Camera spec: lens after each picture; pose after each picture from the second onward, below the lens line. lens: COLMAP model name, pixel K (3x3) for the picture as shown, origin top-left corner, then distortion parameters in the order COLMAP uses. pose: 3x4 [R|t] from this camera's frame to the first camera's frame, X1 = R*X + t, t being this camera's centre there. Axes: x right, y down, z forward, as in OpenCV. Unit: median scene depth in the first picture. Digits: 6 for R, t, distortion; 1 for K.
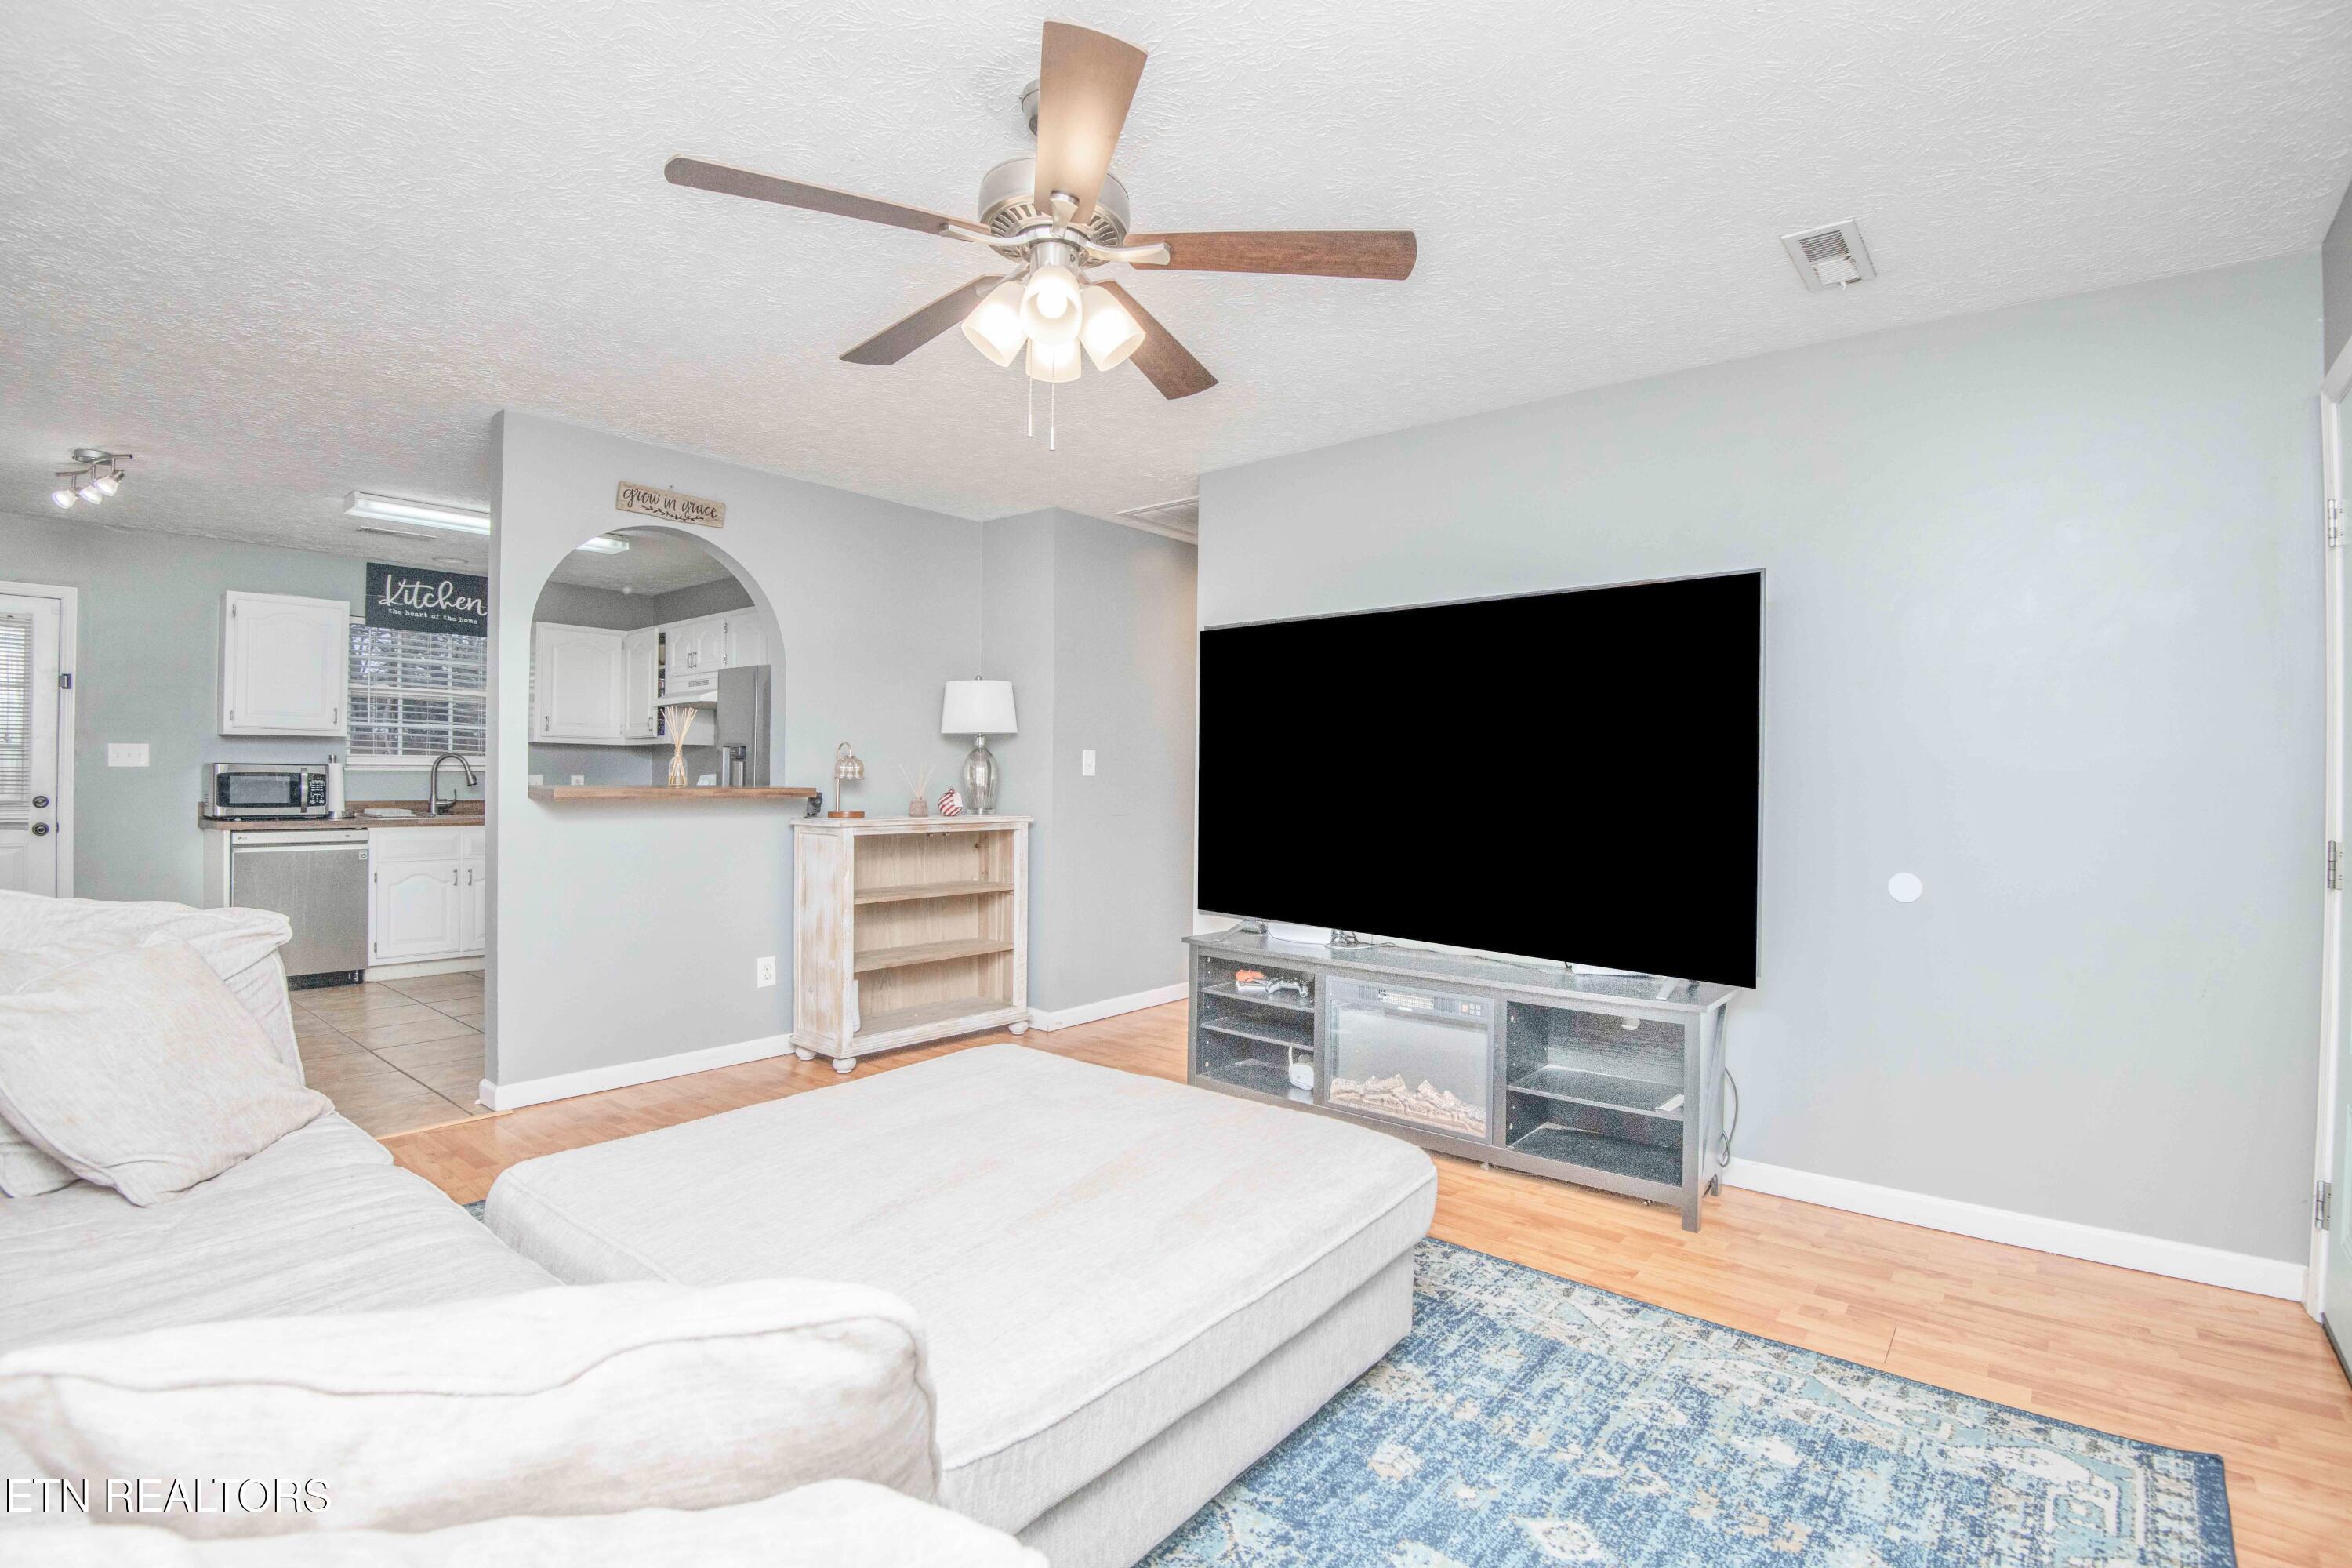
lens RADIAL K [[1133.9, 0, 1178.1], [0, 1133.9, 788.3], [0, 0, 1]] dist [-0.023239, -0.000970]
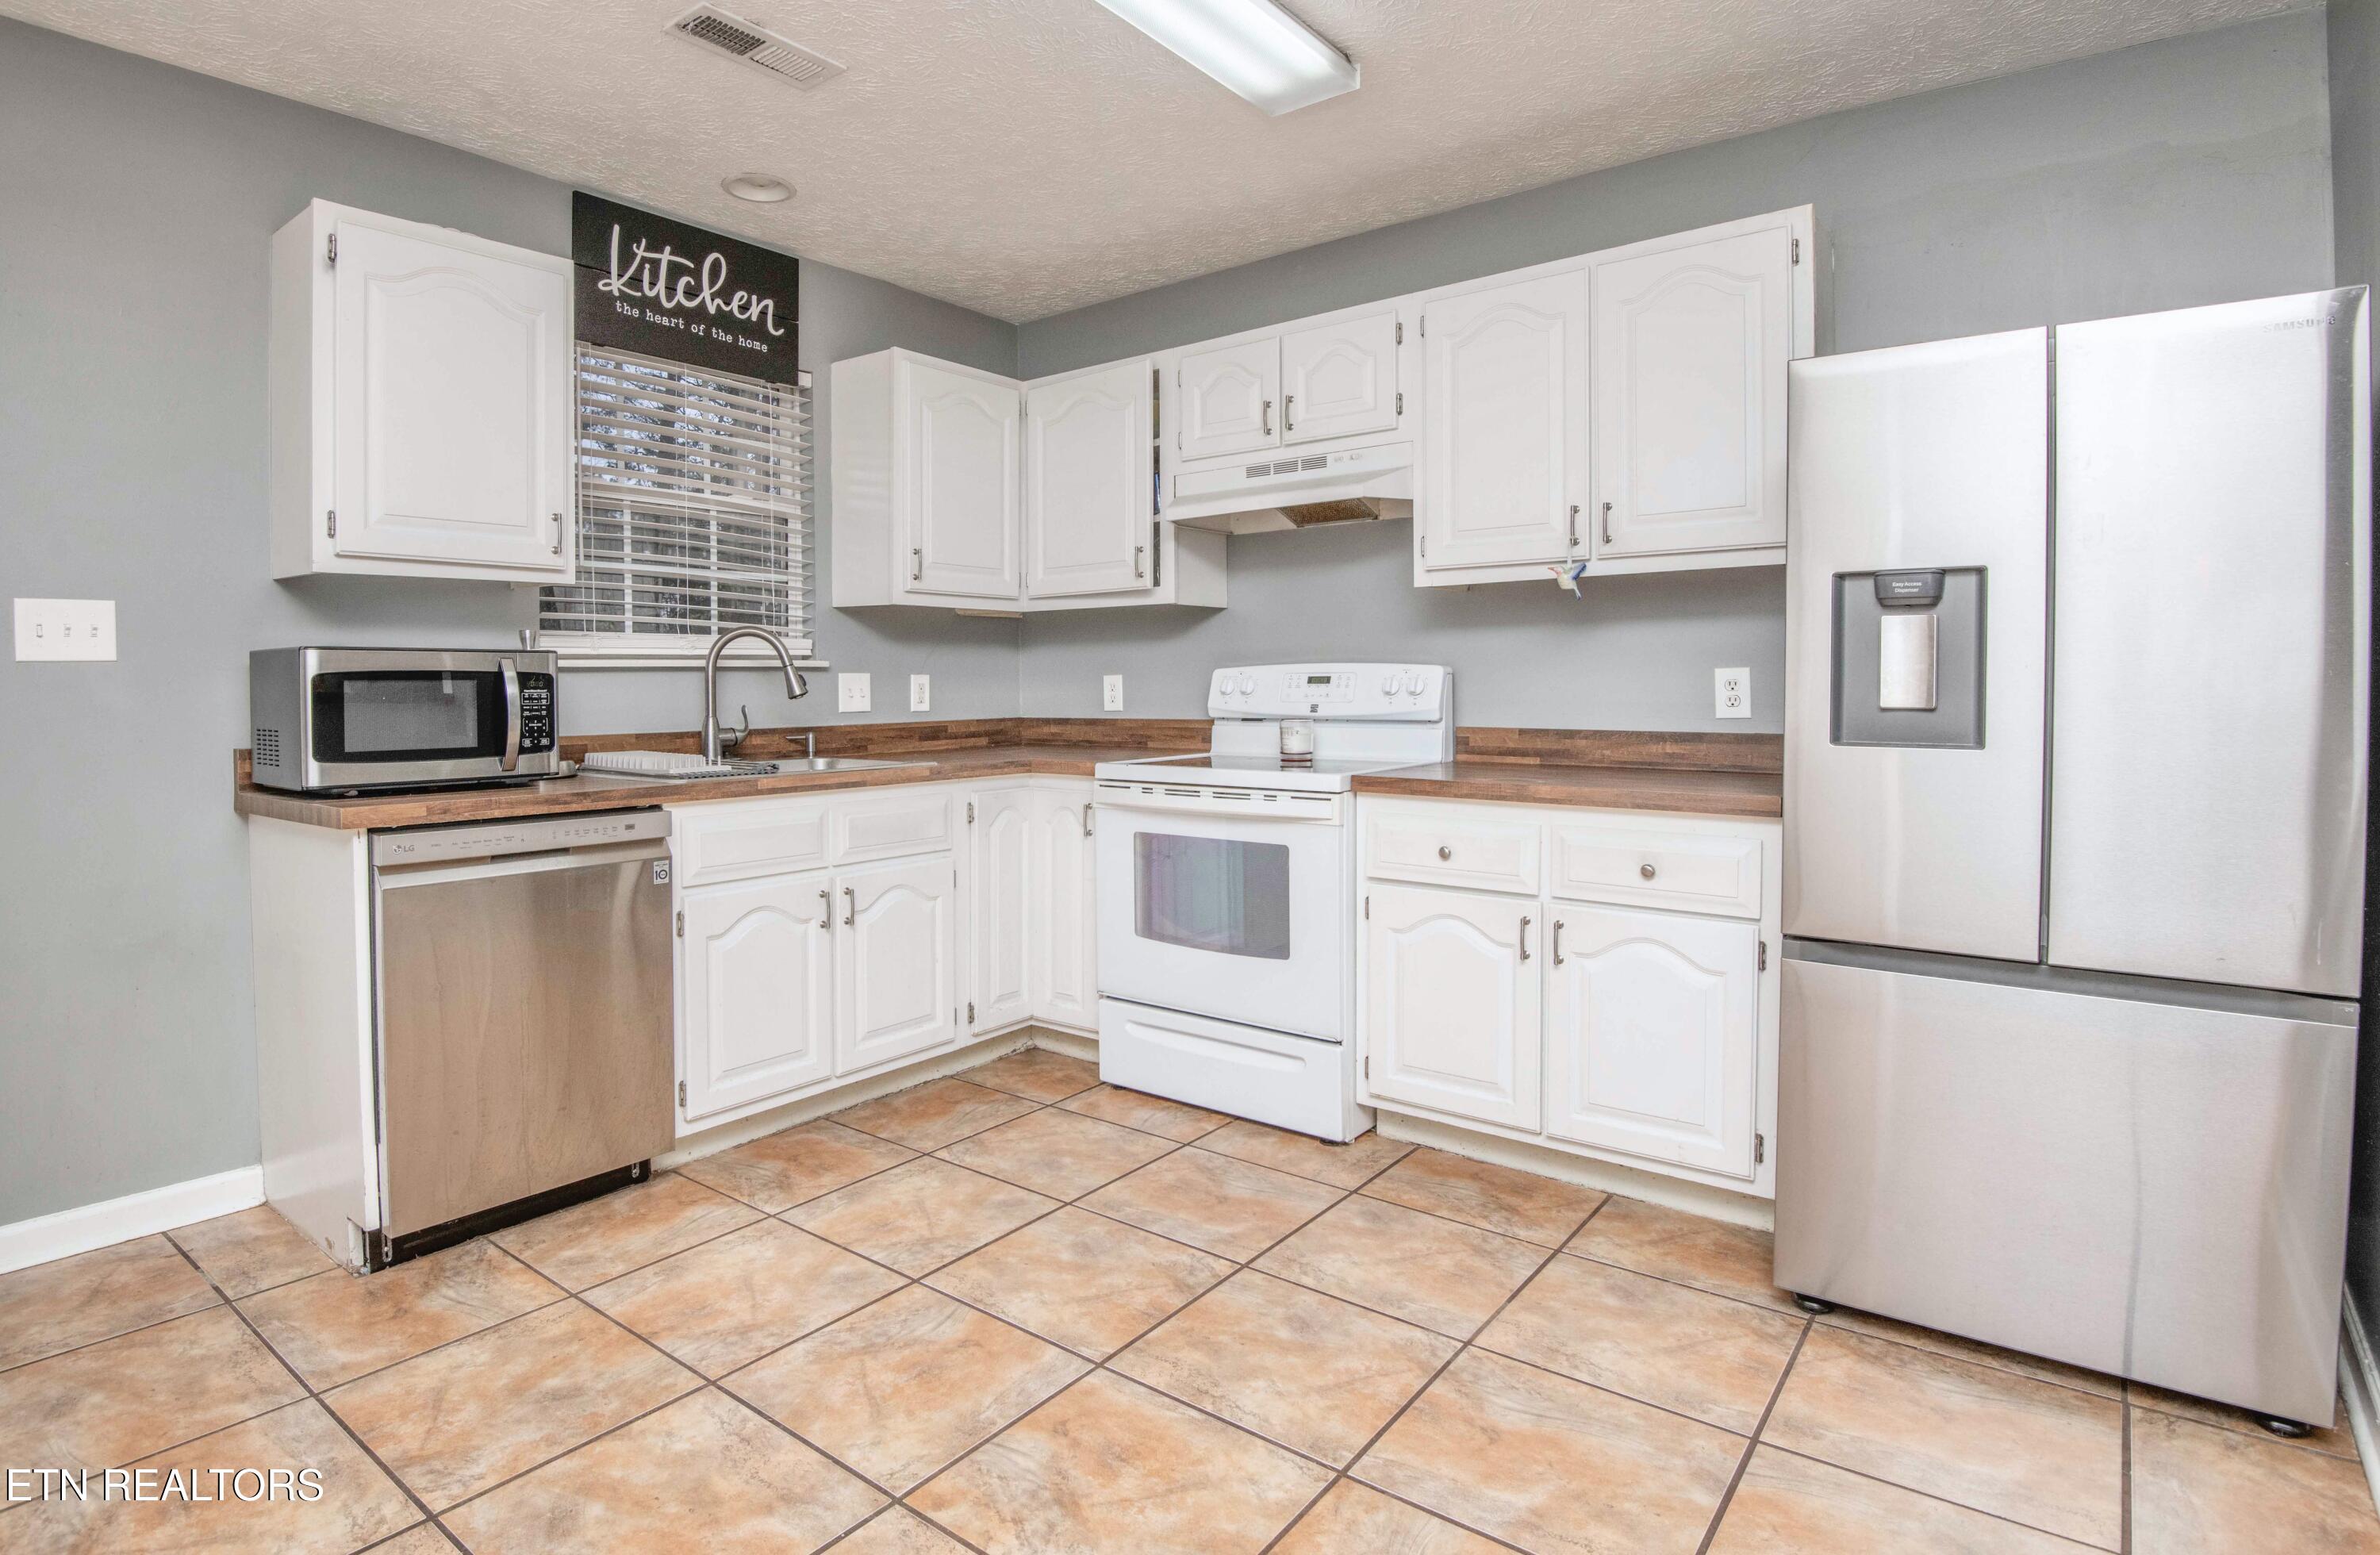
lens RADIAL K [[1243.2, 0, 1052.8], [0, 1243.2, 695.2], [0, 0, 1]] dist [0.002042, -0.000277]
pose [[0.999667, -0.016125, 0.020125, -0.540814], [0.016029, 0.999859, 0.004917, -0.004009], [-0.020201, -0.004592, 0.999785, 0.498941]]
